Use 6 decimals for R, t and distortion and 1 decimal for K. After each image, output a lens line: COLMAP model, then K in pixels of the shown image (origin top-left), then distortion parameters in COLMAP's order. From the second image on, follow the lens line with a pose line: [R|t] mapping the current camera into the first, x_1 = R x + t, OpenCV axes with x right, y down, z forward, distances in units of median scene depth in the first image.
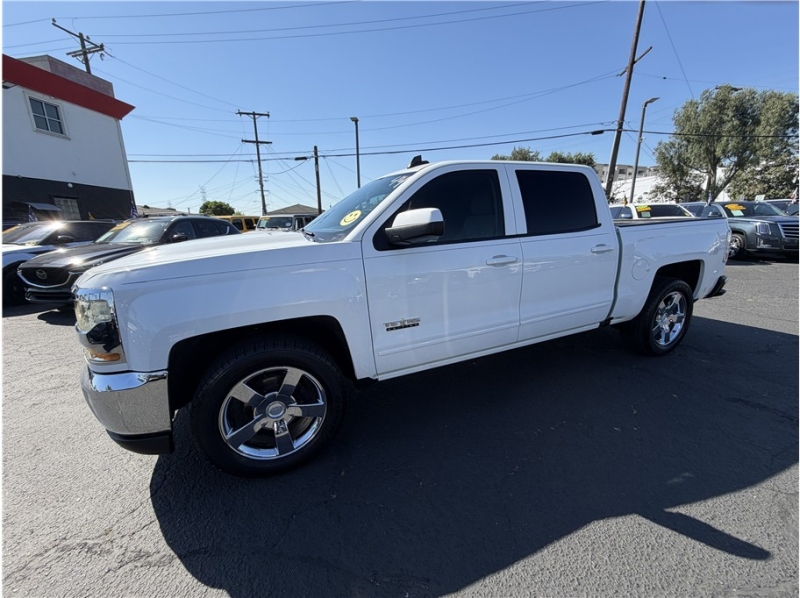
lens RADIAL K [[315.9, 0, 397.3], [0, 315.9, 299.9], [0, 0, 1]] dist [0.001231, -0.000085]
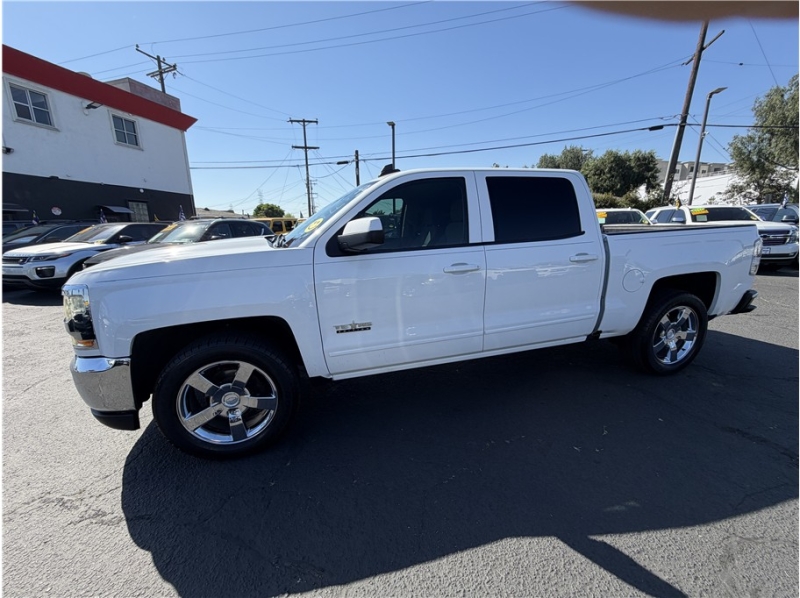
lens RADIAL K [[315.9, 0, 397.3], [0, 315.9, 299.9], [0, 0, 1]] dist [0.001231, -0.000085]
pose [[0.990721, 0.036811, -0.130829, 0.180351], [-0.037474, 0.999294, -0.002611, -0.010285], [0.130640, 0.007489, 0.991402, -0.009937]]
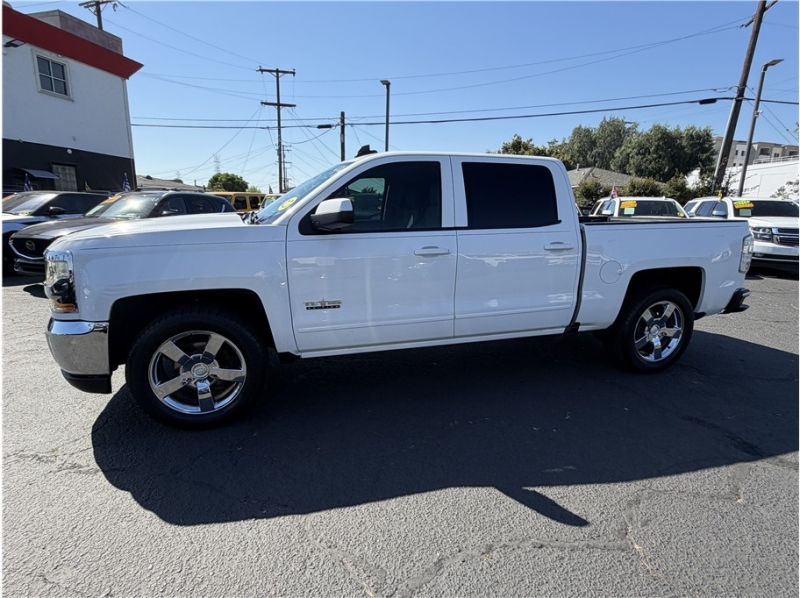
lens RADIAL K [[406.3, 0, 398.5], [0, 406.3, 298.9], [0, 0, 1]] dist [0.002099, -0.000341]
pose [[0.991558, 0.068726, -0.109952, 0.257640], [-0.070683, 0.997401, -0.013993, 0.035824], [0.108704, 0.021646, 0.993838, -0.207286]]
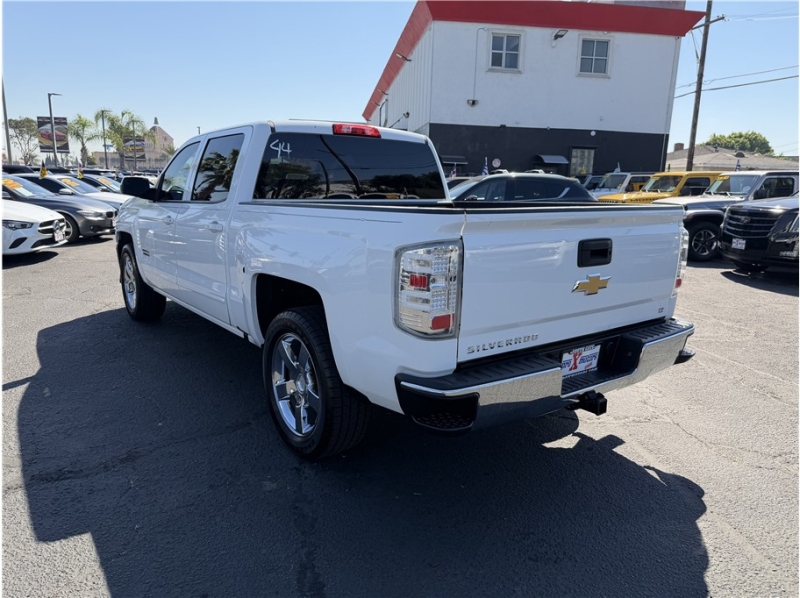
lens RADIAL K [[562.8, 0, 399.1], [0, 562.8, 298.3], [0, 0, 1]] dist [0.029517, -0.042568]
pose [[0.237242, 0.223728, -0.945337, 1.770397], [-0.252506, 0.953873, 0.162379, -0.278010], [0.938060, 0.200181, 0.282791, 0.866359]]
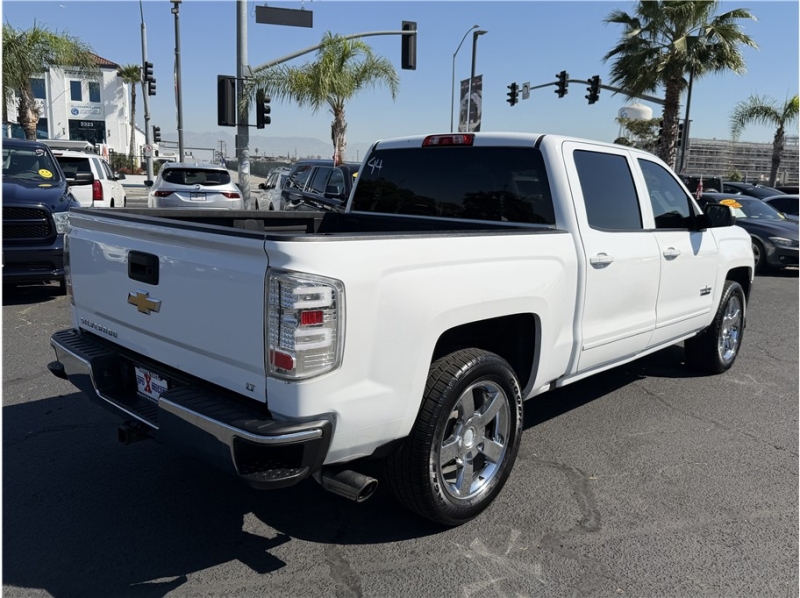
lens RADIAL K [[653.9, 0, 399.9], [0, 653.9, 296.6], [0, 0, 1]] dist [0.086132, -0.148379]
pose [[-0.910624, 0.069159, -0.407408, 1.096472], [-0.103632, 0.916170, 0.387160, -0.619934], [0.400031, 0.394777, -0.827119, 2.230034]]
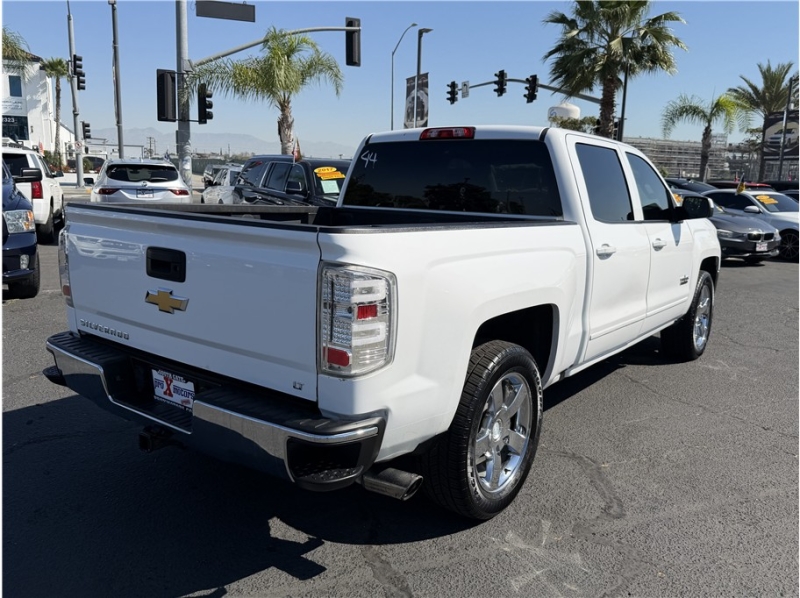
lens RADIAL K [[652.9, 0, 403.4], [0, 652.9, 290.9], [0, 0, 1]] dist [0.089316, -0.147762]
pose [[-0.864549, 0.085267, -0.495262, 1.201744], [-0.122329, 0.920152, 0.371962, -0.594722], [0.487433, 0.382164, -0.785086, 2.163210]]
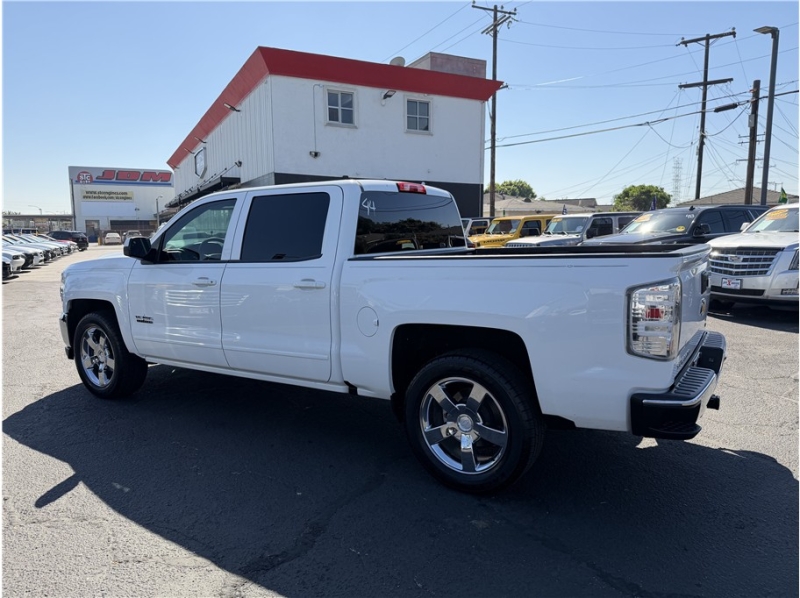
lens RADIAL K [[557.4, 0, 407.0], [0, 557.4, 297.3], [0, 0, 1]] dist [0.085765, -0.127478]
pose [[0.563956, 0.116265, -0.817579, 1.600409], [-0.194967, 0.980797, 0.004989, -0.150763], [0.802460, 0.156587, 0.575794, 0.304372]]
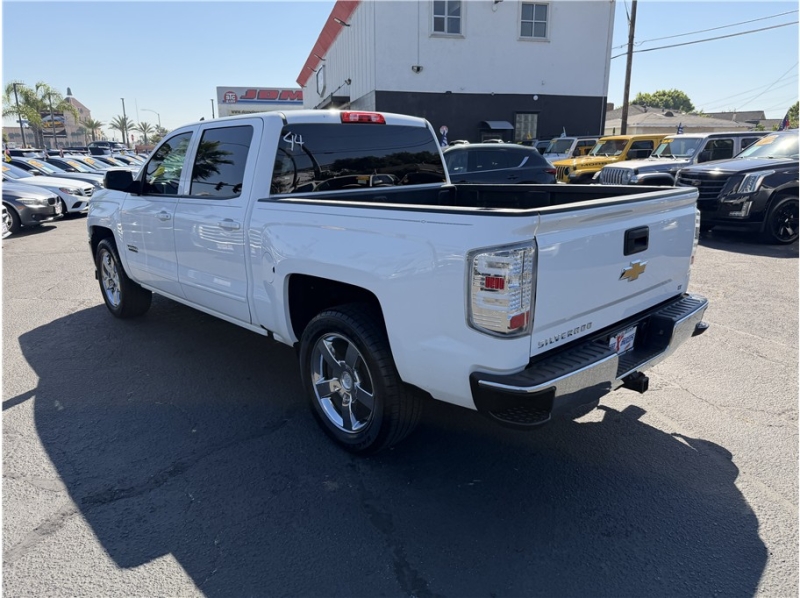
lens RADIAL K [[561.8, 0, 400.7], [0, 561.8, 295.8], [0, 0, 1]] dist [0.040981, -0.062400]
pose [[0.347214, 0.256291, -0.902085, 1.720547], [-0.216702, 0.957823, 0.188718, -0.284328], [0.912405, 0.129958, 0.388108, 0.701026]]
